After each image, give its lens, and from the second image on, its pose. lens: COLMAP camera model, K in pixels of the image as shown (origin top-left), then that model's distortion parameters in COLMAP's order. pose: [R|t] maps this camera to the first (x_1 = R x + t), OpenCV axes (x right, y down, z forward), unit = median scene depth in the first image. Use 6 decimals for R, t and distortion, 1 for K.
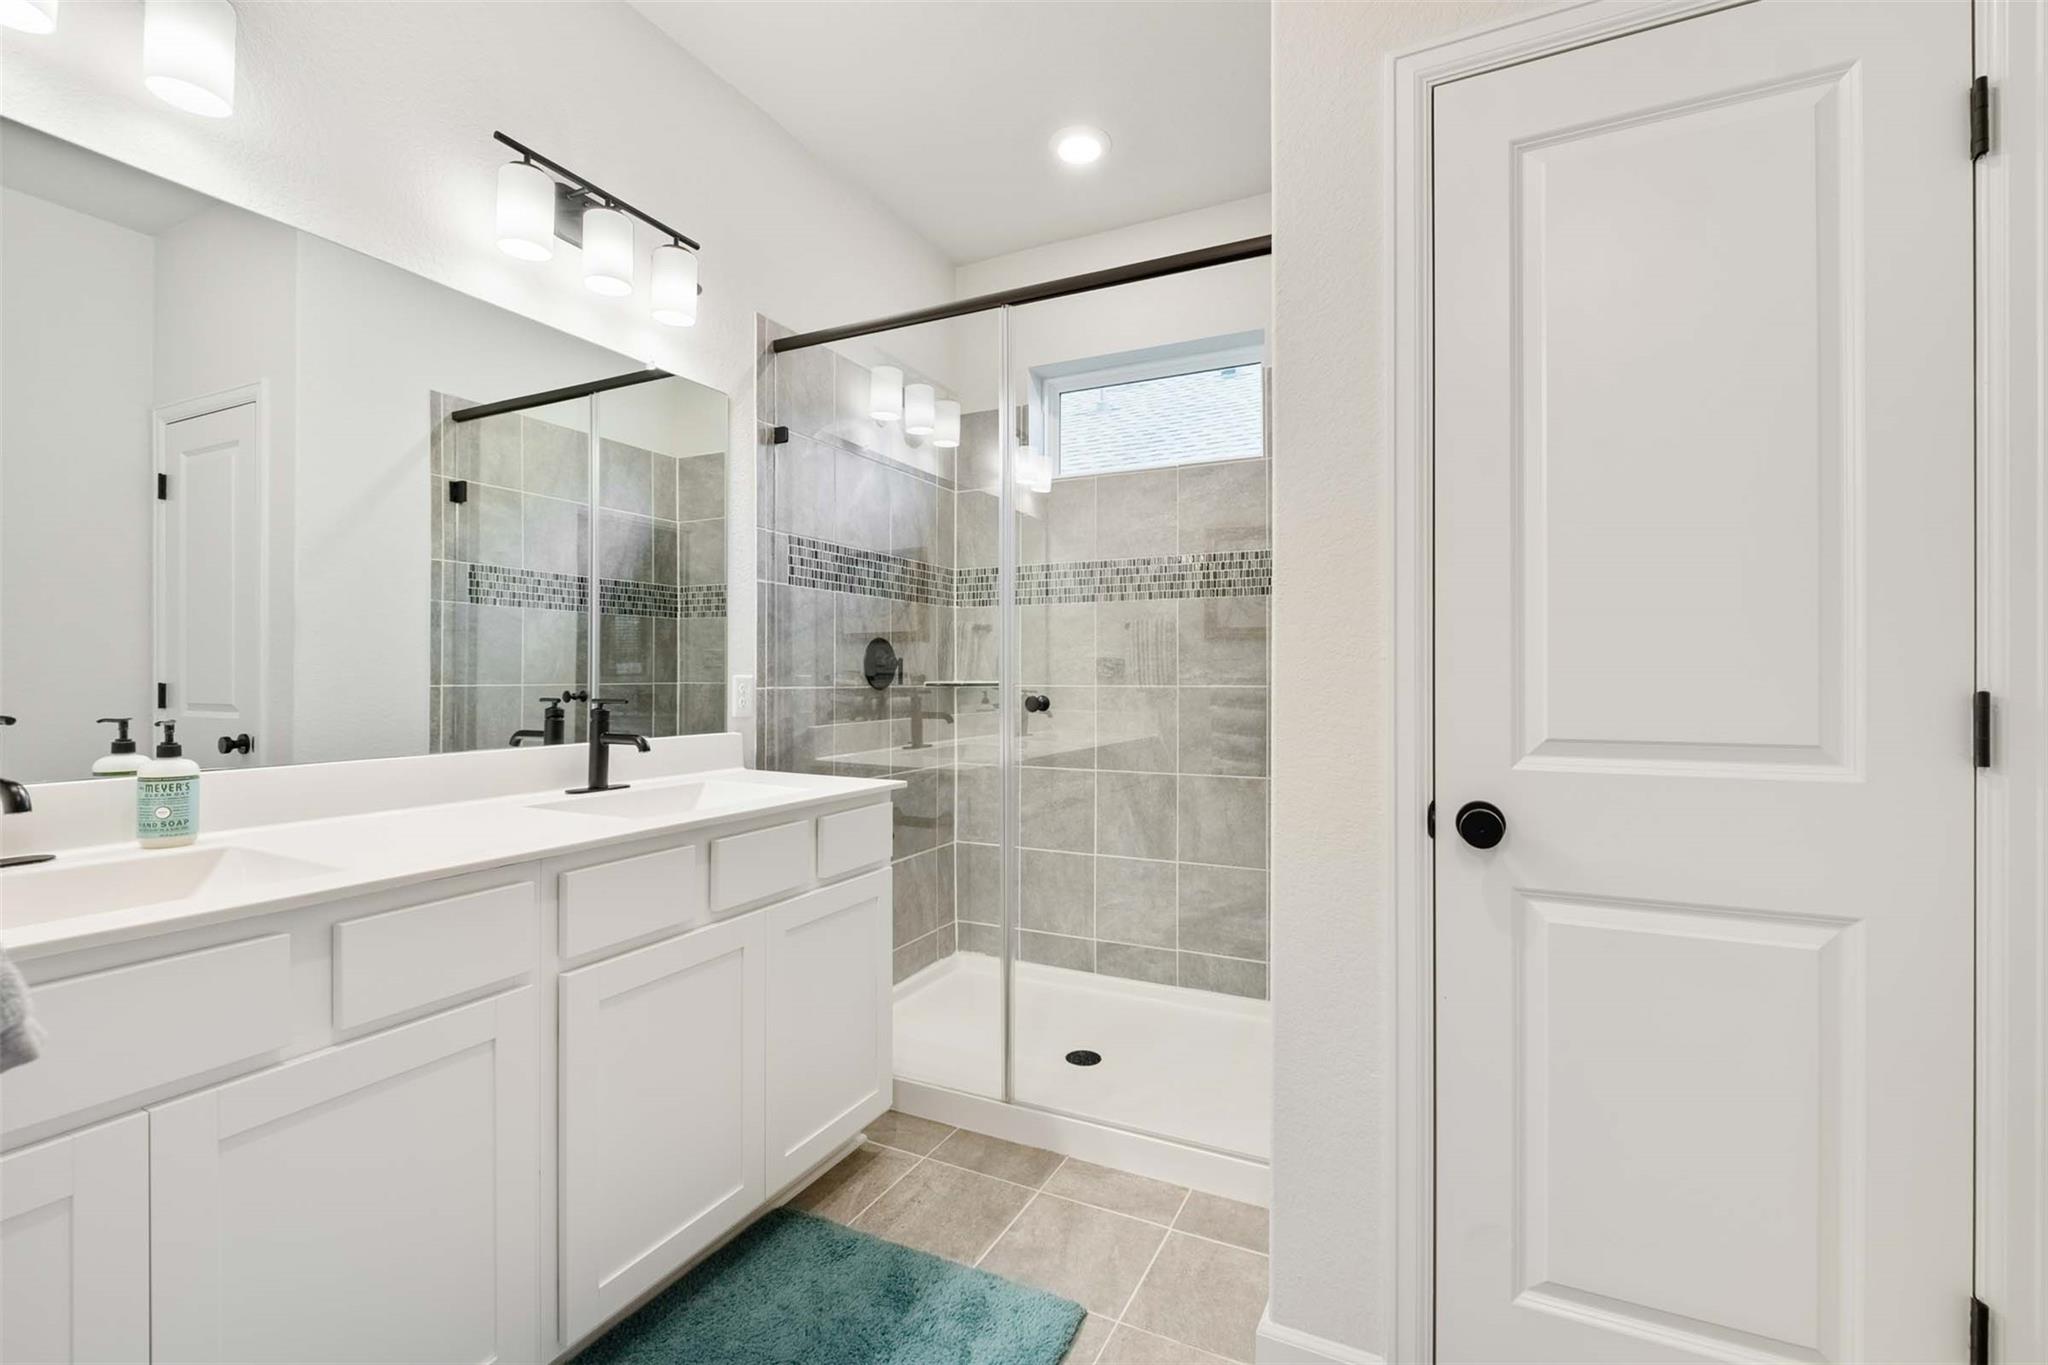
lens RADIAL K [[886.2, 0, 1027.4], [0, 886.2, 675.4], [0, 0, 1]] dist [0.001085, -0.000112]
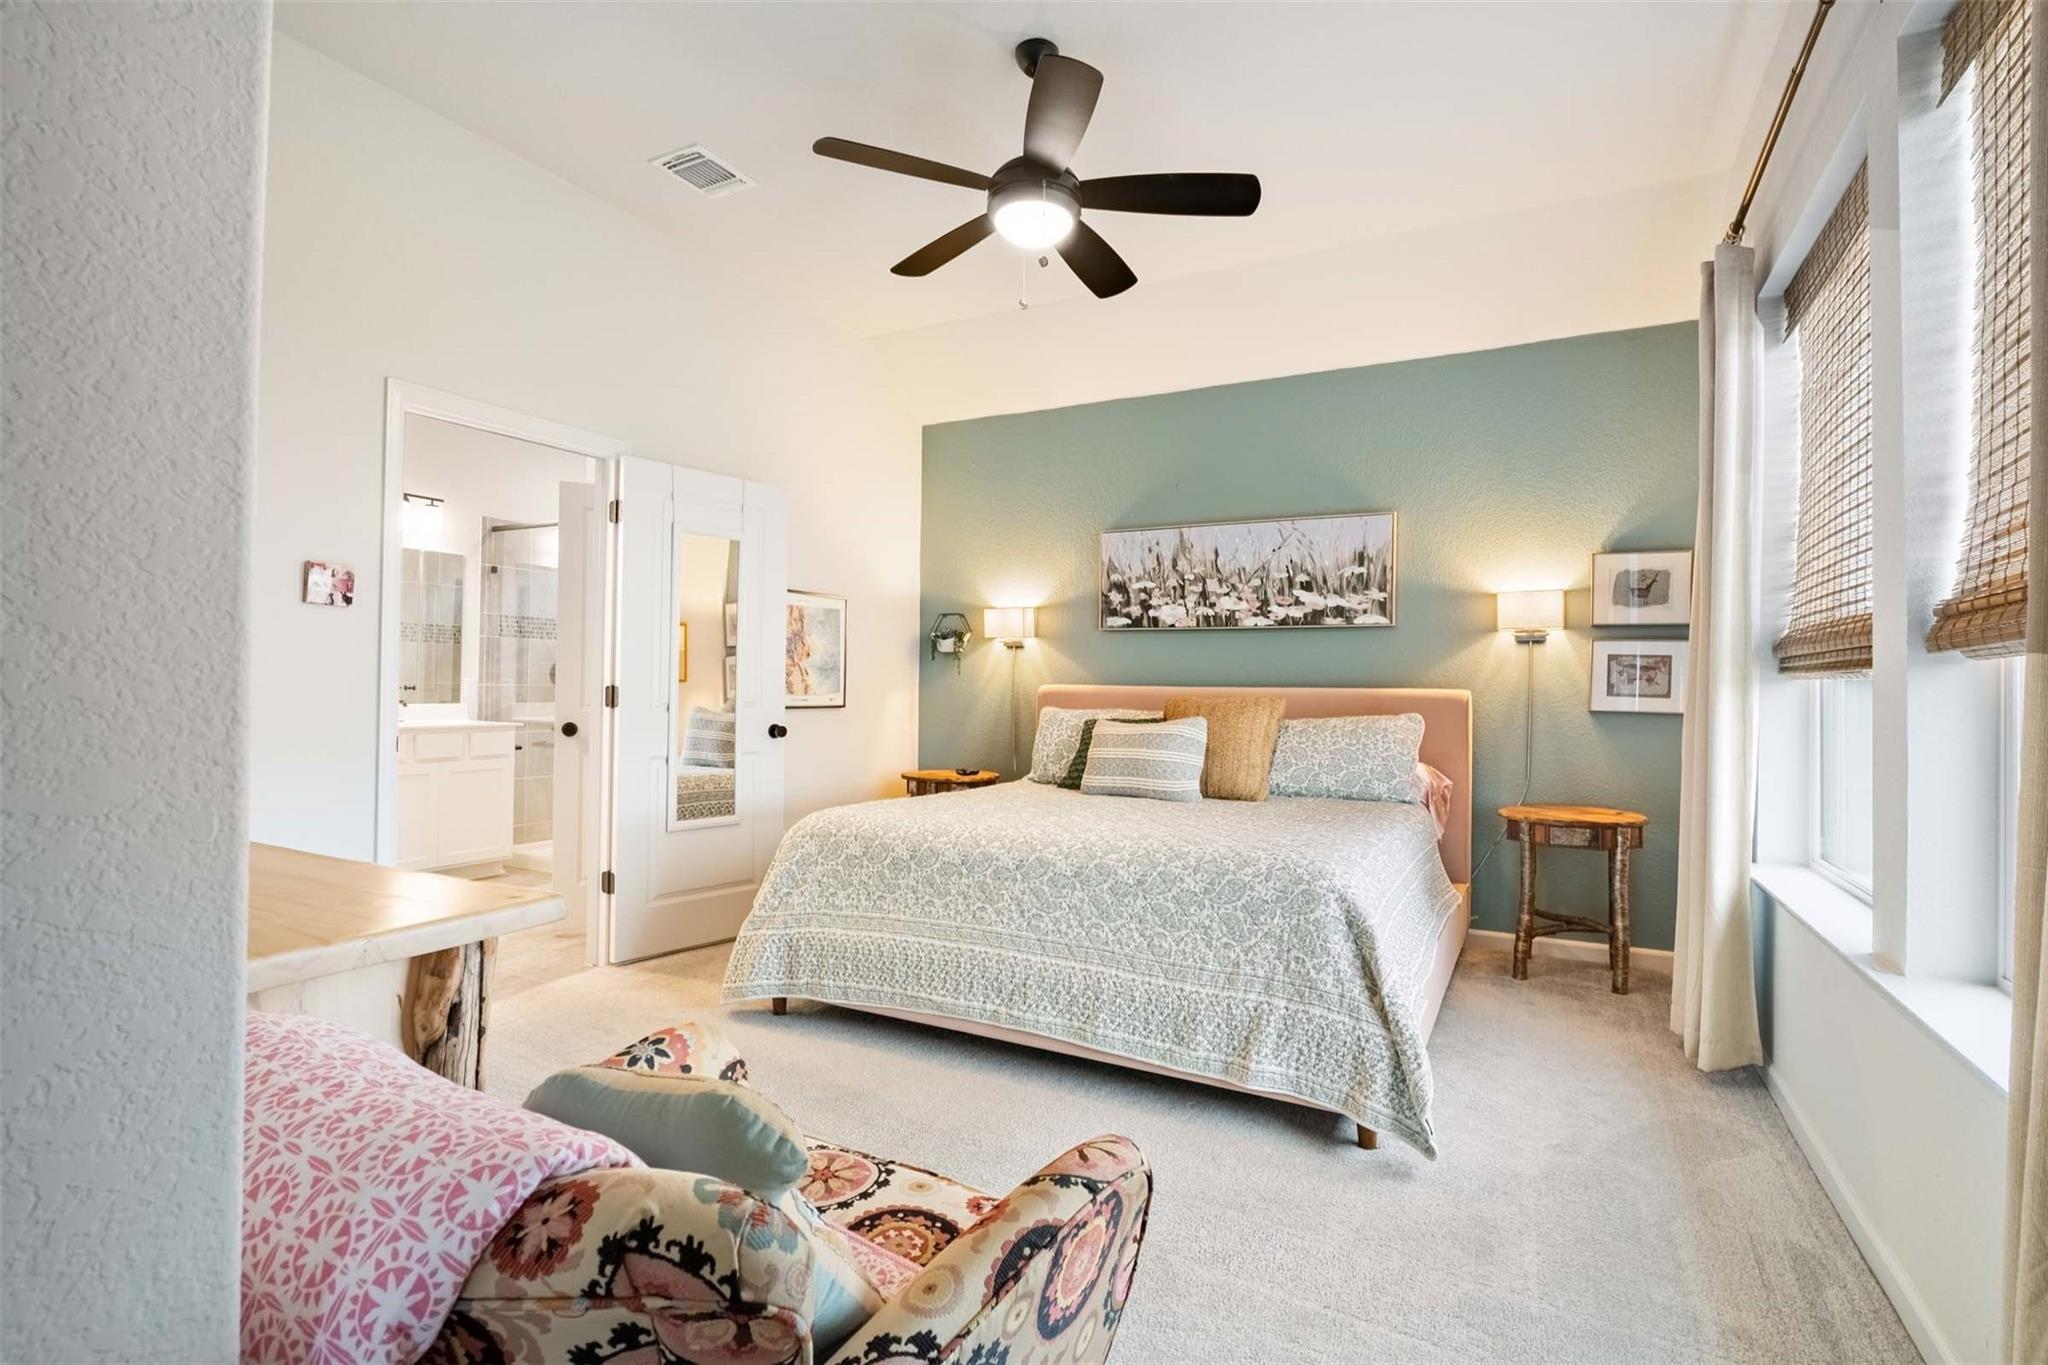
lens RADIAL K [[953.8, 0, 1024.0], [0, 953.8, 682.5], [0, 0, 1]] dist [-0.000179, -0.000016]
pose [[0.999098, 0.014885, -0.039768, 1.133647], [-0.015186, 0.999858, -0.007286, 0.005954], [0.039654, 0.007883, 0.999182, -1.310141]]
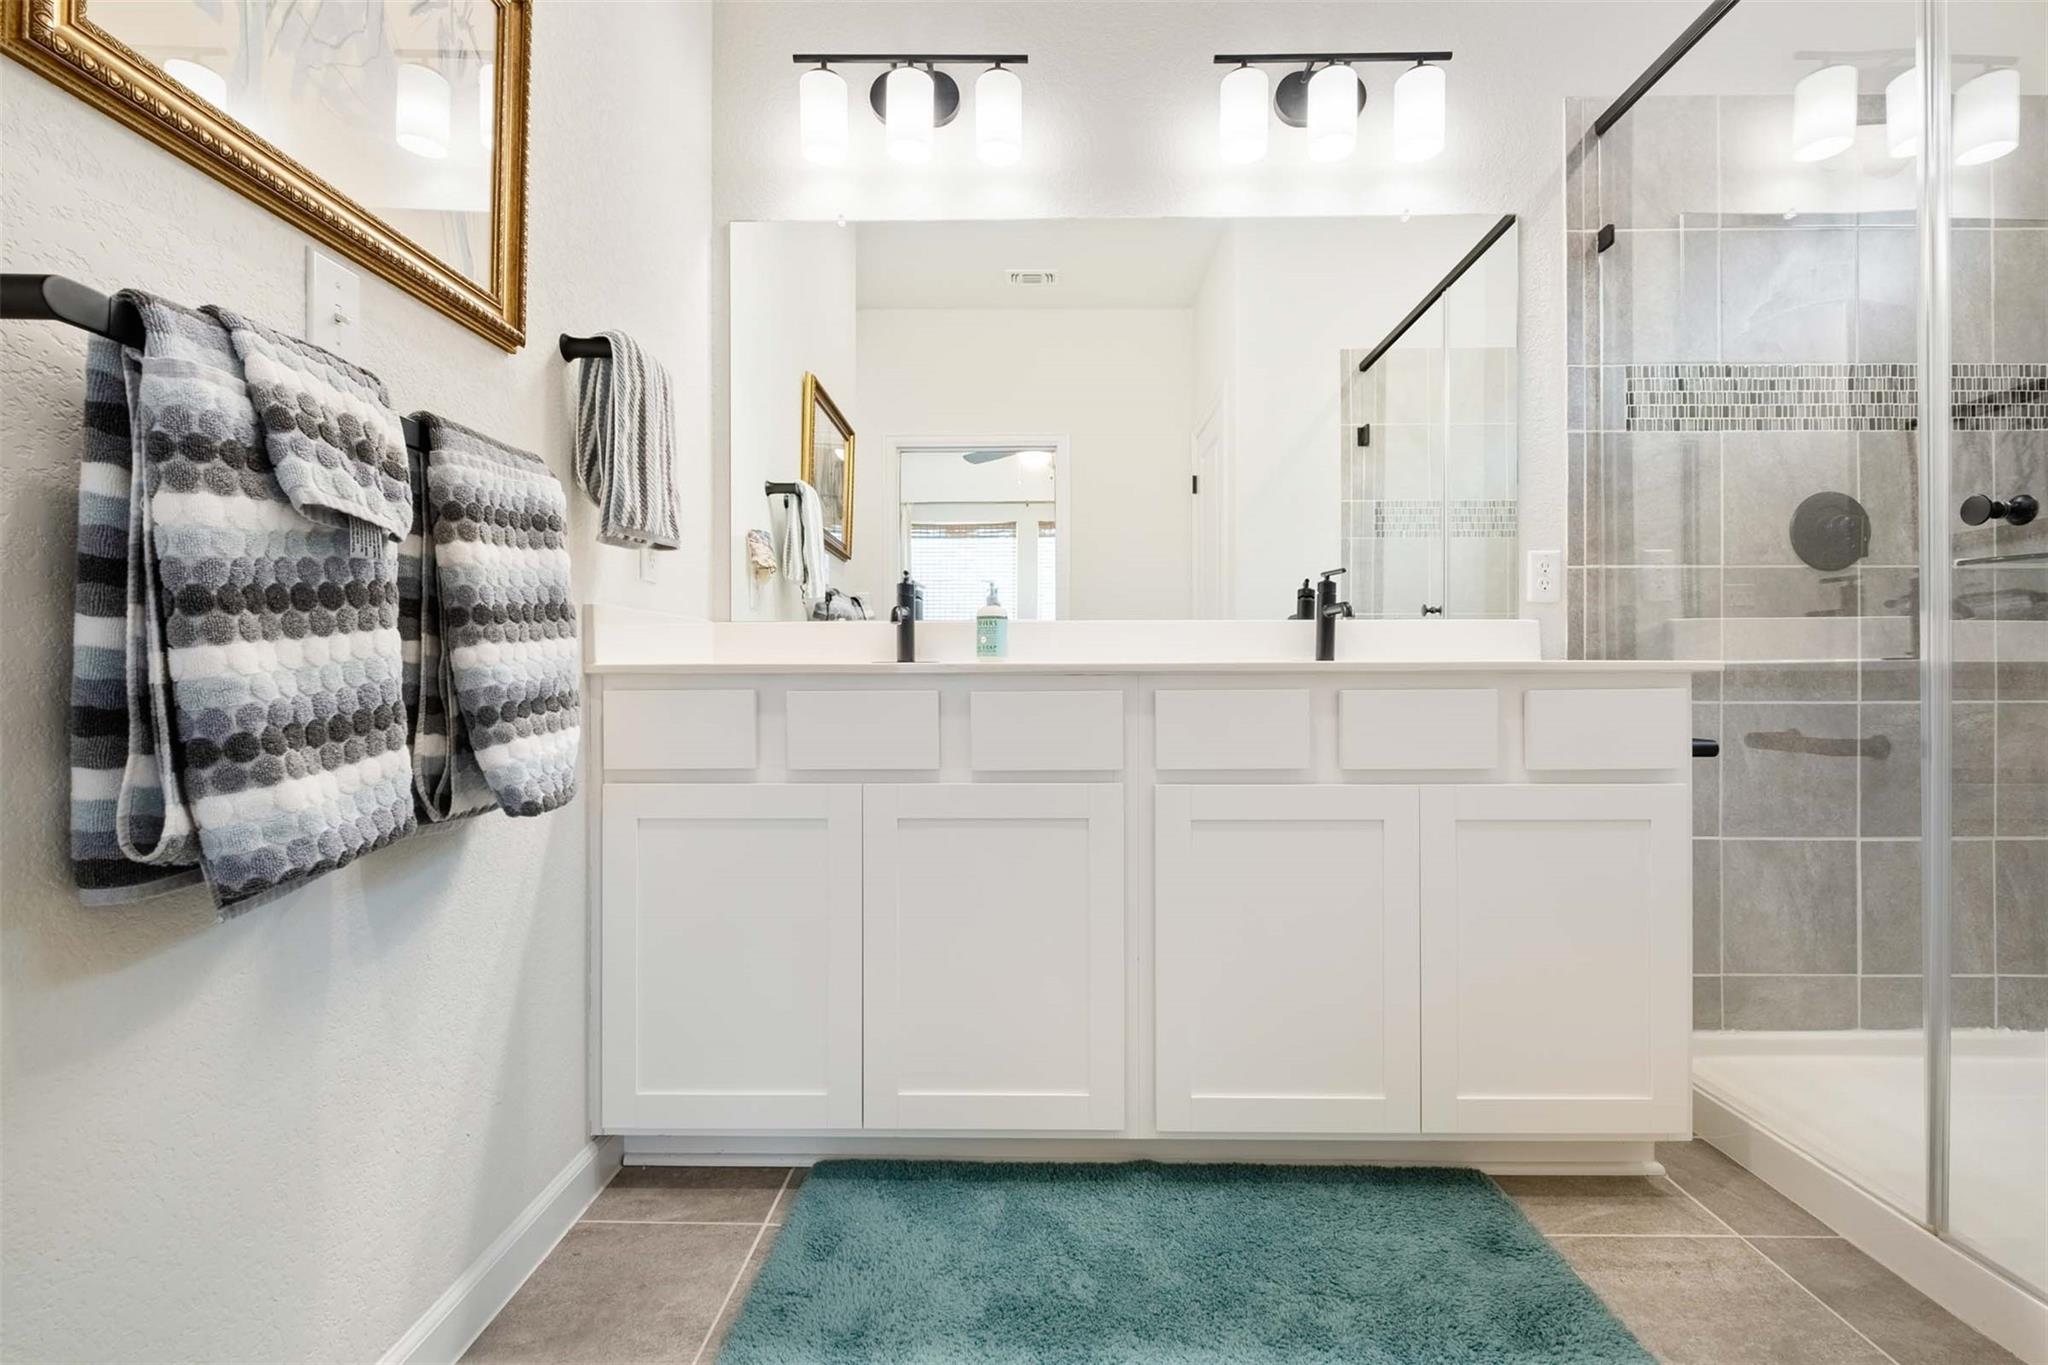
lens RADIAL K [[891.9, 0, 1026.2], [0, 891.9, 677.6], [0, 0, 1]] dist [-0.002886, -0.001307]
pose [[0.431456, -0.002609, -0.902130, 0.202444], [0.007014, 0.999975, 0.000462, 0.107939], [0.902107, -0.006527, 0.431463, 0.206912]]
